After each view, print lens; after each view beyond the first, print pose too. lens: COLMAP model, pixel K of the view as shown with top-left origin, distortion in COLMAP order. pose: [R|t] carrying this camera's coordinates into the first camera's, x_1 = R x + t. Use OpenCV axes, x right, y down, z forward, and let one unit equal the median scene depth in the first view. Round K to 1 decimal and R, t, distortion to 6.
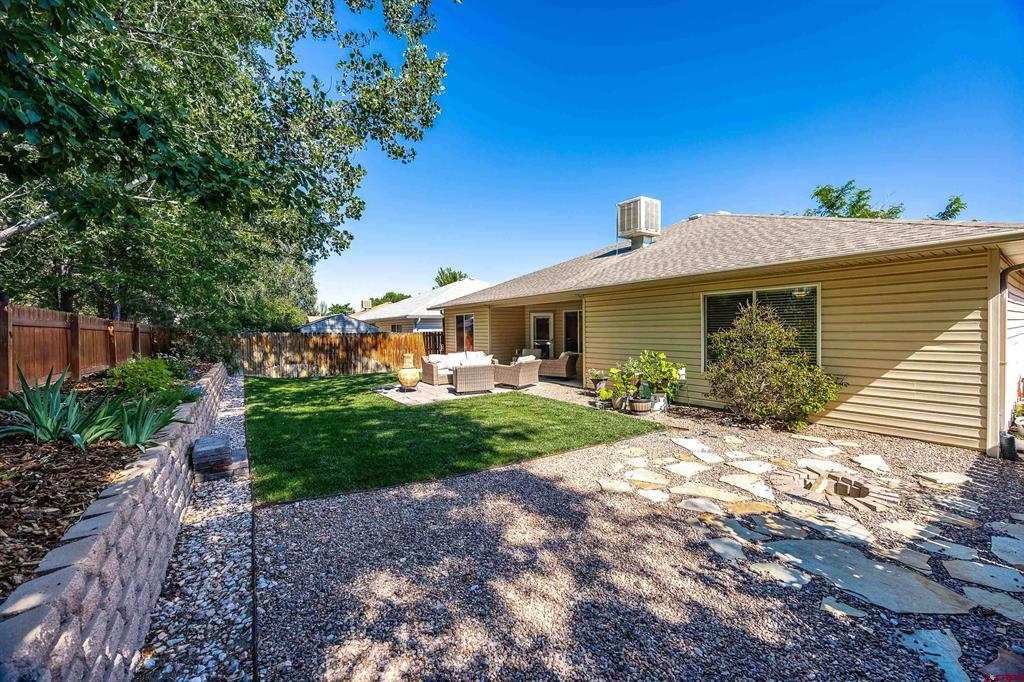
lens RADIAL K [[387.0, 0, 511.2], [0, 387.0, 336.7], [0, 0, 1]] dist [-0.001105, -0.000037]
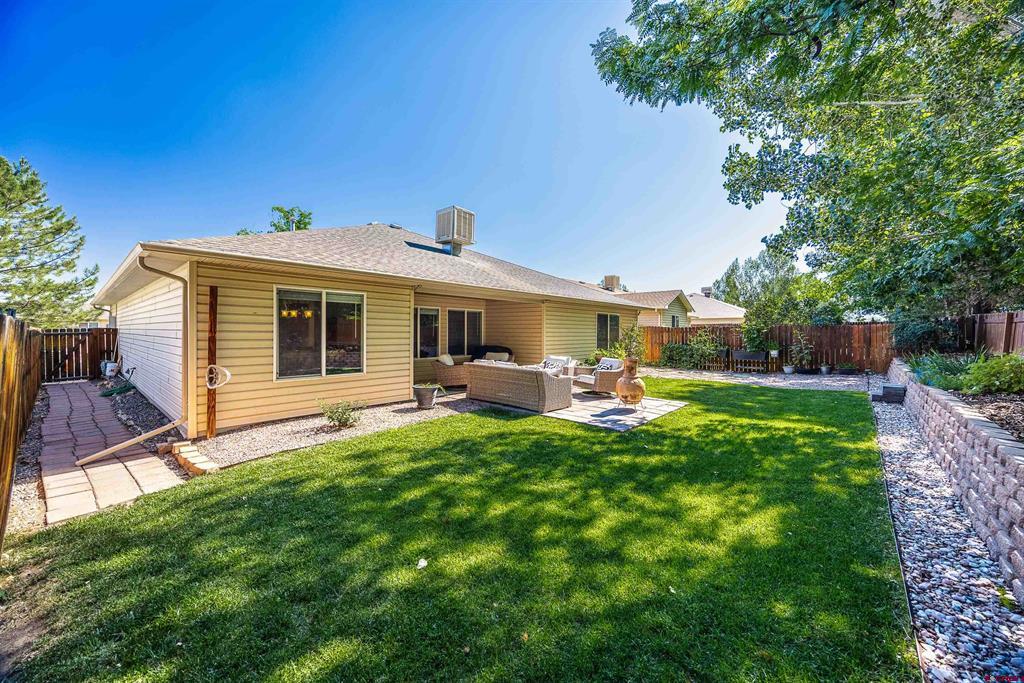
lens RADIAL K [[387.0, 0, 511.2], [0, 387.0, 337.2], [0, 0, 1]] dist [-0.001105, -0.000037]
pose [[-0.218722, -0.008366, 0.975751, -0.755551], [0.011467, 0.999872, 0.011143, -0.008948], [-0.975720, 0.013626, -0.218598, 1.085813]]
